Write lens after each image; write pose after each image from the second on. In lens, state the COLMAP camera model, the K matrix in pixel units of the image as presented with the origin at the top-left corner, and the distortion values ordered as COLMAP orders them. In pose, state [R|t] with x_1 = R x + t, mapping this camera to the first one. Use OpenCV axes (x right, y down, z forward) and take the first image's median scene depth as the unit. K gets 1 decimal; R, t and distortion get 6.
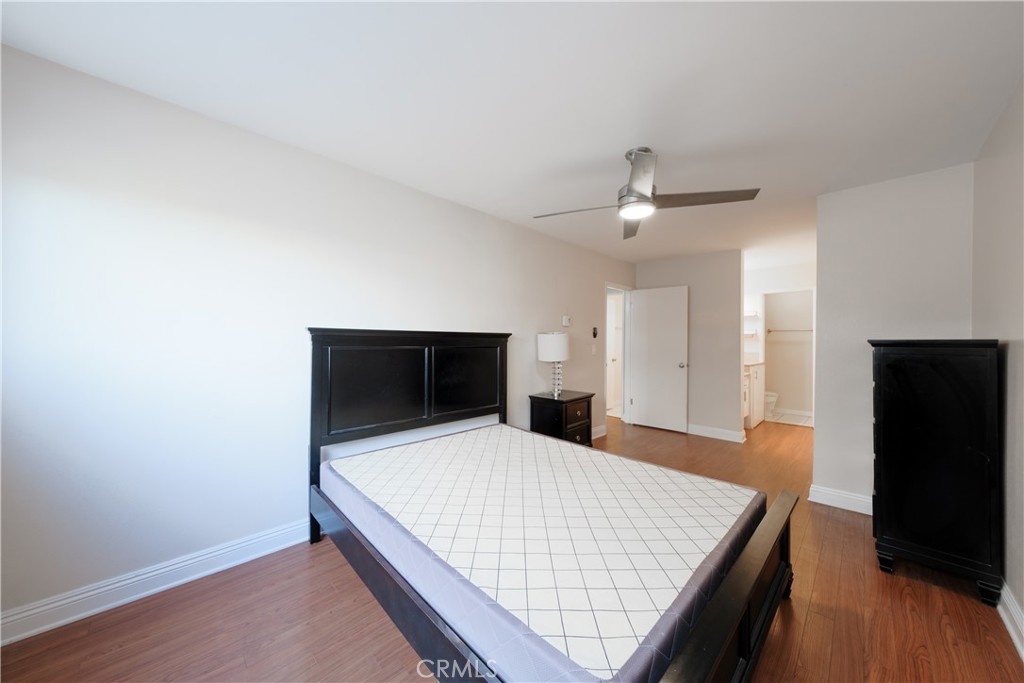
lens RADIAL K [[343.2, 0, 512.0], [0, 343.2, 341.5], [0, 0, 1]] dist [0.000304, 0.000014]
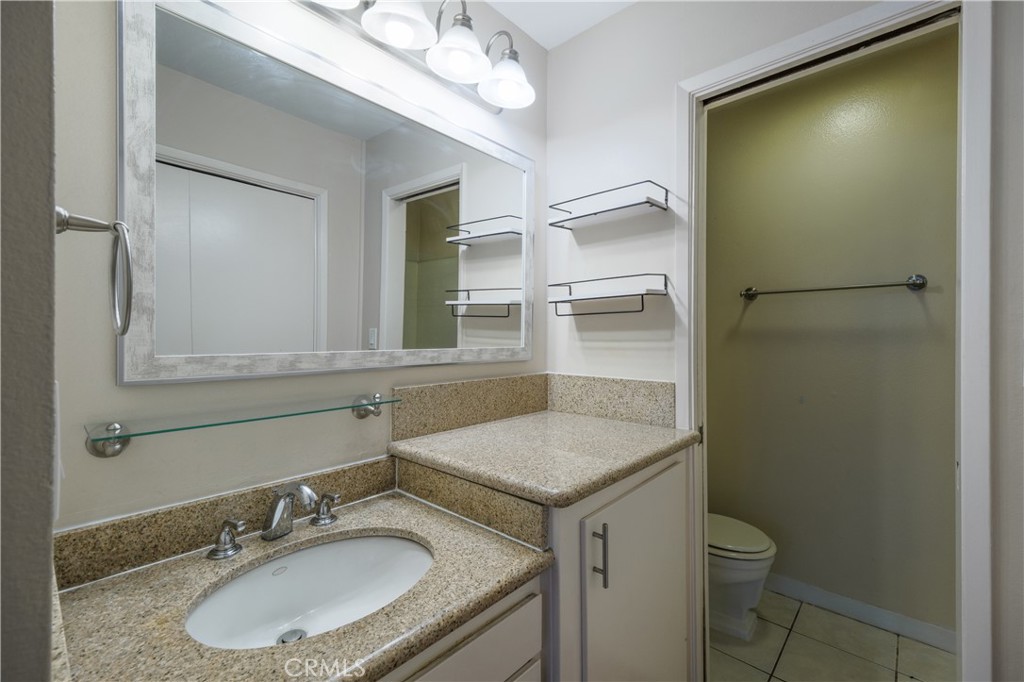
lens RADIAL K [[420.4, 0, 541.2], [0, 420.4, 336.7], [0, 0, 1]] dist [0.003450, -0.000489]
pose [[0.996198, -0.005078, 0.086973, 0.615316], [0.005275, 0.999984, -0.002025, 0.003579], [-0.086961, 0.002476, 0.996209, 0.753918]]
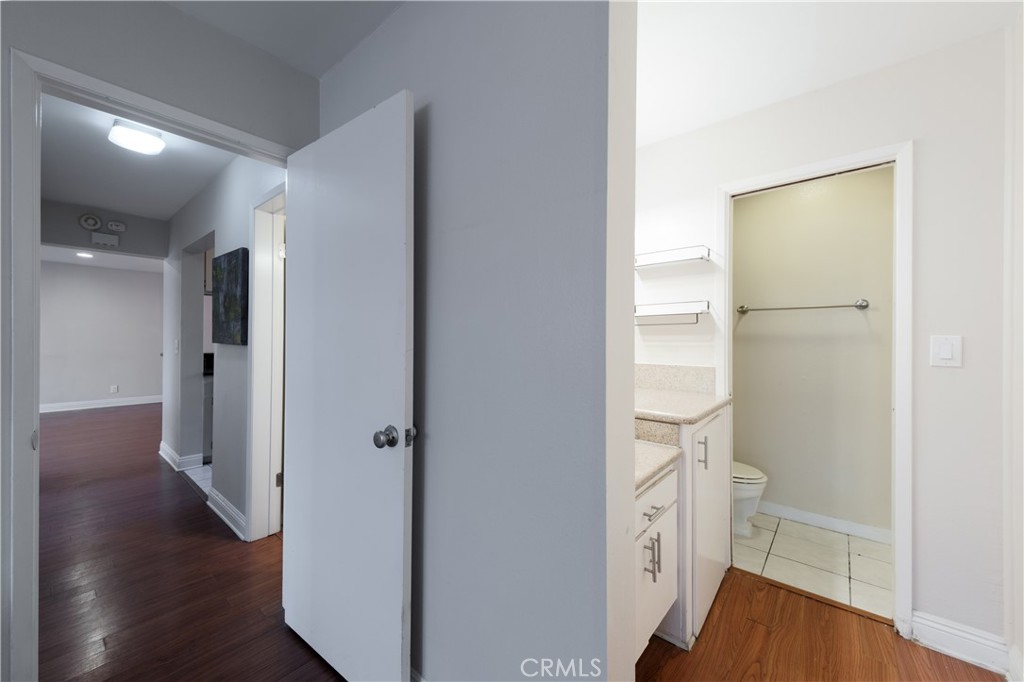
lens RADIAL K [[374.7, 0, 491.1], [0, 374.7, 337.4], [0, 0, 1]] dist [-0.000213, 0.000296]
pose [[0.998003, 0.000382, 0.063169, 0.474010], [-0.000138, 0.999993, -0.003865, 0.003341], [-0.063170, 0.003849, 0.997995, 0.644147]]
